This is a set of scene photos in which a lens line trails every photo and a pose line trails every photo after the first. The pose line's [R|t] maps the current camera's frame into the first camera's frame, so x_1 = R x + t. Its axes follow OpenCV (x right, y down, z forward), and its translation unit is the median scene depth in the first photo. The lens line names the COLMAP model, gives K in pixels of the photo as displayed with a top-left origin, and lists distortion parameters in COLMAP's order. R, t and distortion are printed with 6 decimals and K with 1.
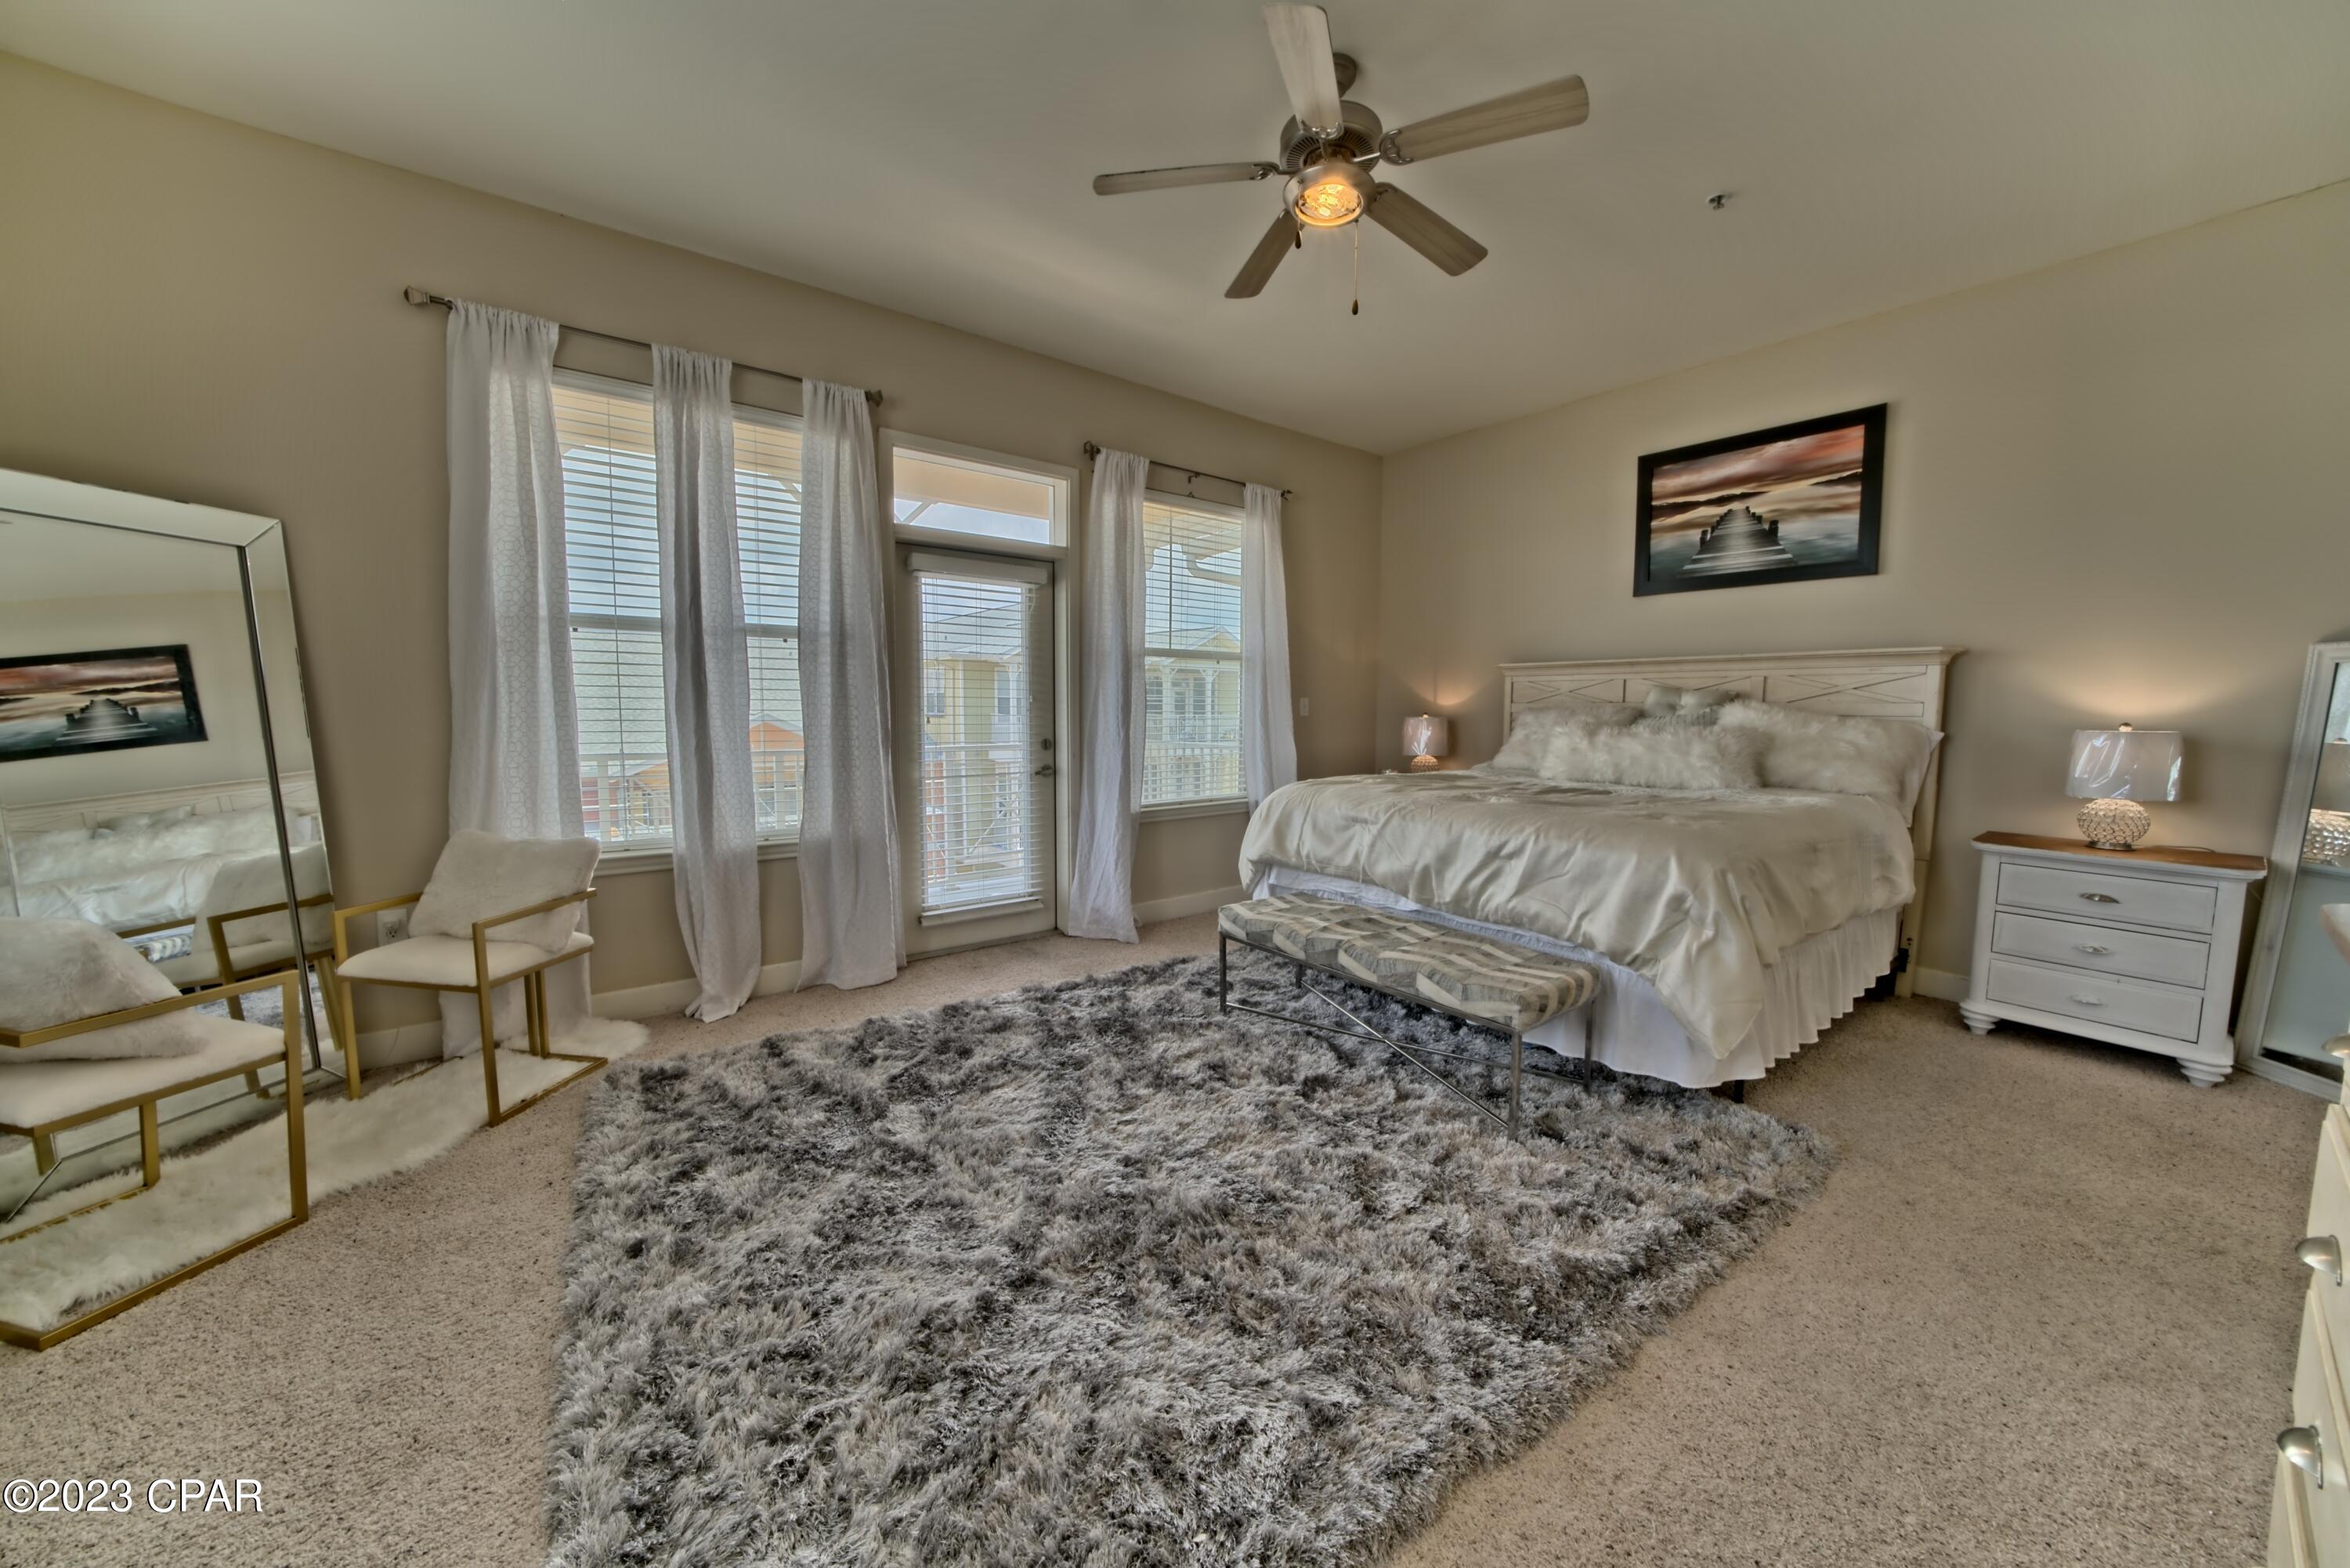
lens RADIAL K [[812.6, 0, 1175.0], [0, 812.6, 784.0], [0, 0, 1]] dist [-0.029996, 0.000049]
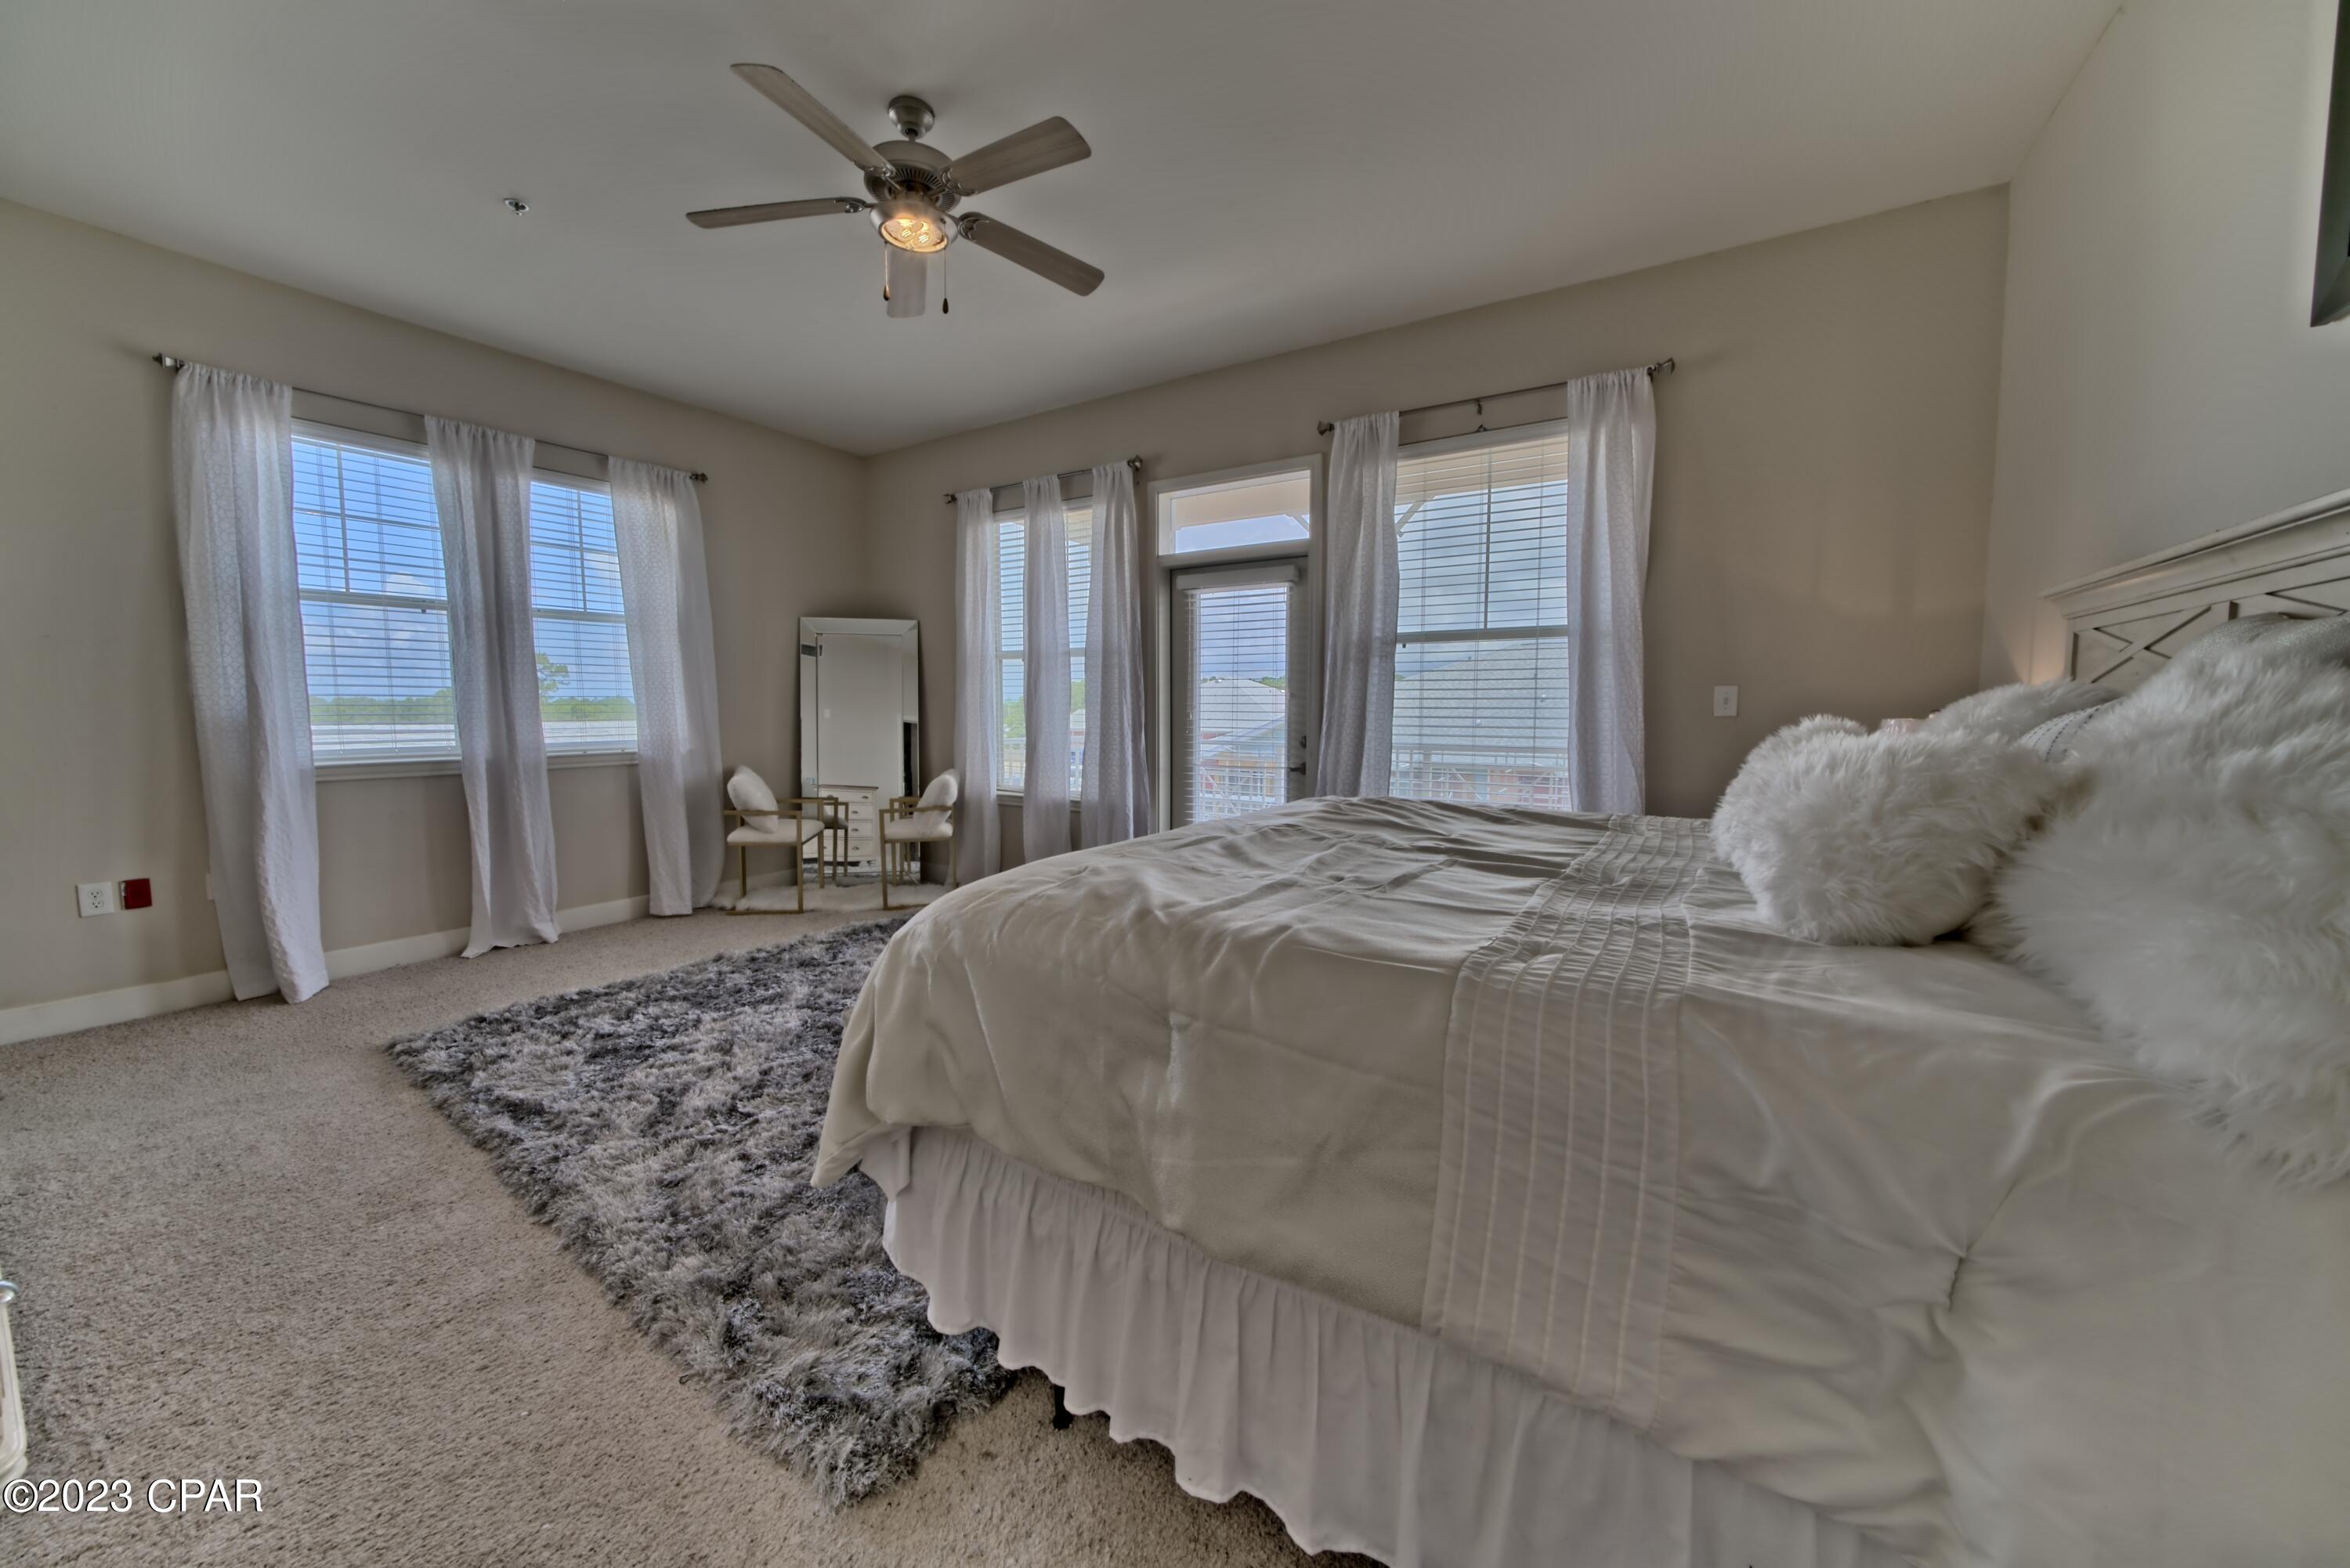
lens RADIAL K [[812.6, 0, 1175.0], [0, 812.6, 784.0], [0, 0, 1]] dist [-0.029996, 0.000049]
pose [[0.346080, 0.081639, -0.934646, 0.740814], [-0.084942, 0.994842, 0.055445, -0.041983], [0.934352, 0.060202, 0.351230, 0.534266]]
